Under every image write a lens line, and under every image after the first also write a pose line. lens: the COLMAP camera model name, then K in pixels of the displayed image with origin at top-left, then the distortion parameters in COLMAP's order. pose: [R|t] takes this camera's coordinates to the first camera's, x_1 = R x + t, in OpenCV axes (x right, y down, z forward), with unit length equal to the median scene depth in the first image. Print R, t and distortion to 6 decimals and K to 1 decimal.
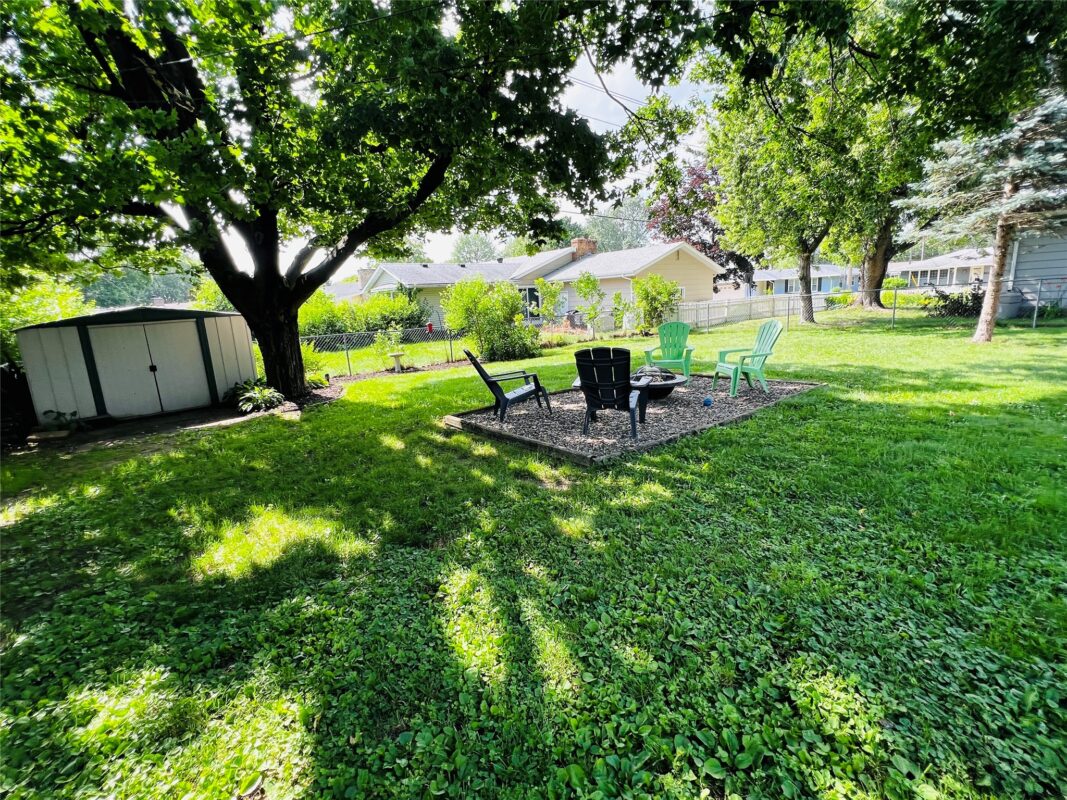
lens RADIAL K [[506.9, 0, 529.4], [0, 506.9, 401.4], [0, 0, 1]] dist [-0.001980, 0.000032]
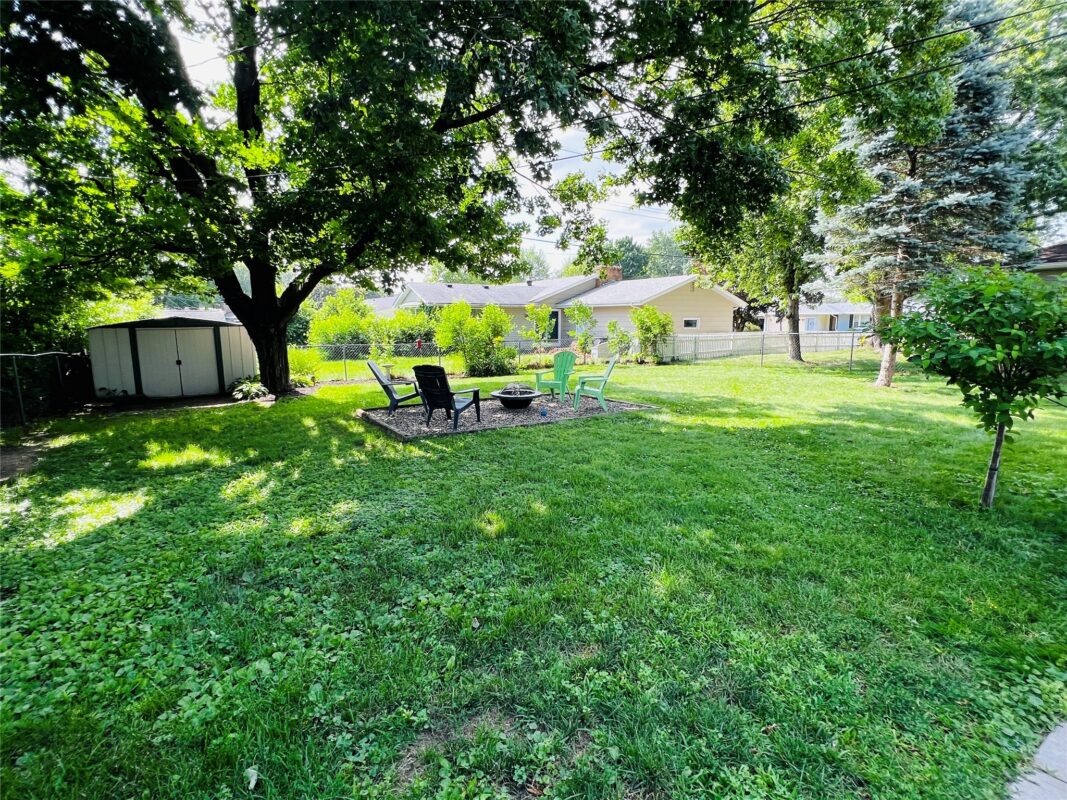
lens RADIAL K [[552.5, 0, 533.5], [0, 552.5, 400.0], [0, 0, 1]] dist [0.000951, 0.000334]
pose [[0.988511, 0.070980, -0.133449, 0.380289], [-0.077610, 0.995961, -0.045146, 0.026640], [0.129705, 0.054984, 0.990027, -0.311089]]
